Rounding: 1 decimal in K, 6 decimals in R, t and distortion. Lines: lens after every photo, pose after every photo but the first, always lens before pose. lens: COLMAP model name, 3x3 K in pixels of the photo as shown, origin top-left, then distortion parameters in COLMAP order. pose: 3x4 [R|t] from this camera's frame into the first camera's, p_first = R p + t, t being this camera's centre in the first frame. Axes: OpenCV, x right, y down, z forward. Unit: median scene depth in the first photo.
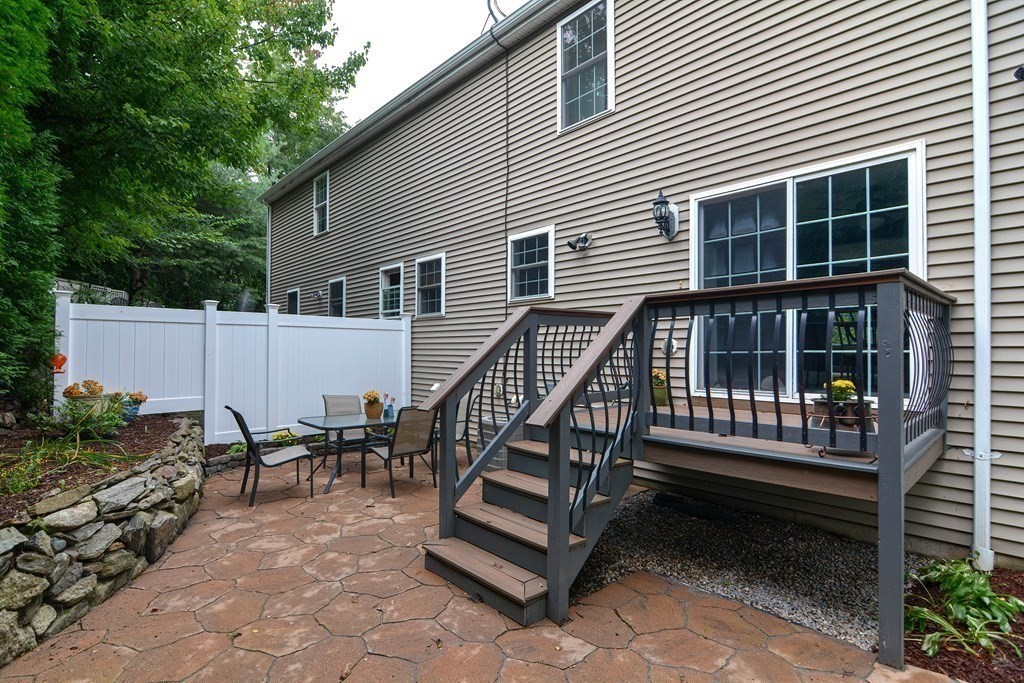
lens RADIAL K [[501.4, 0, 503.3], [0, 501.4, 341.4], [0, 0, 1]] dist [-0.002739, -0.001999]
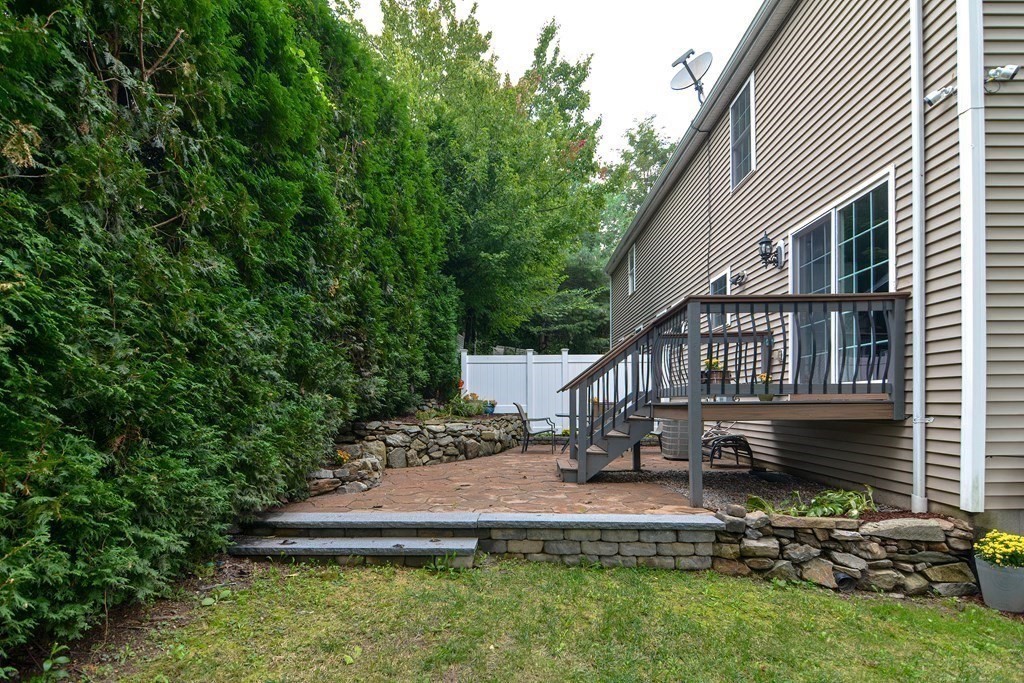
lens RADIAL K [[501.4, 0, 517.4], [0, 501.4, 396.2], [0, 0, 1]] dist [-0.002739, -0.001999]
pose [[0.728158, -0.015184, -0.685241, 0.675454], [0.022985, 0.999733, 0.002271, 0.090388], [0.685024, -0.017404, 0.728313, -0.345632]]
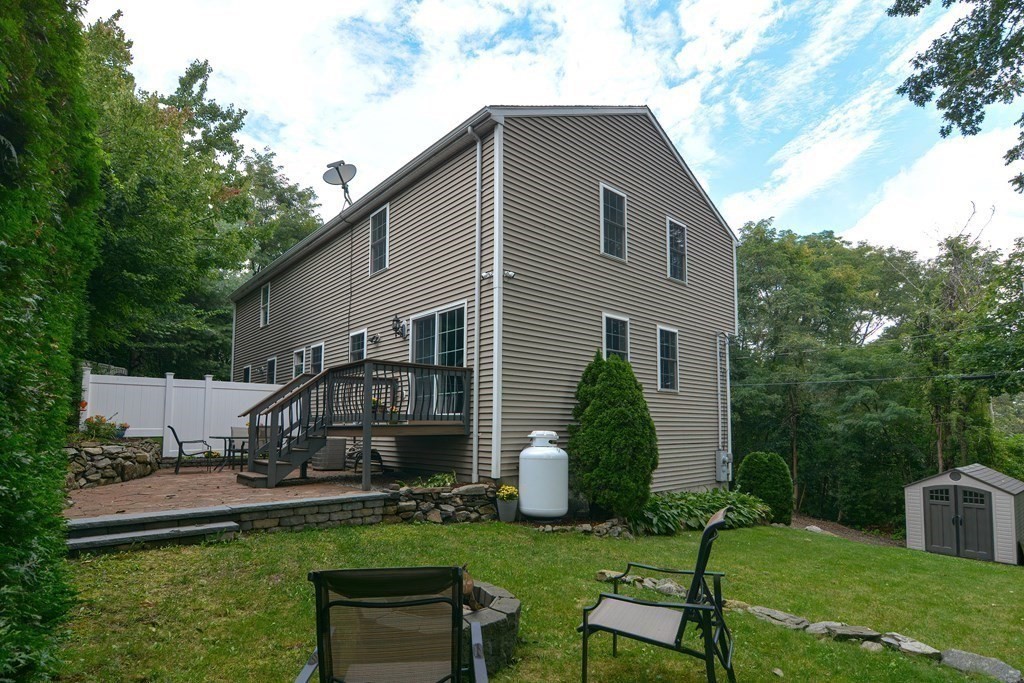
lens RADIAL K [[501.4, 0, 500.6], [0, 501.4, 383.8], [0, 0, 1]] dist [-0.002739, -0.001999]
pose [[0.999956, -0.005799, -0.007329, 0.683715], [0.005318, 0.997930, -0.064082, 0.088249], [0.007685, 0.064040, 0.997918, -0.855990]]
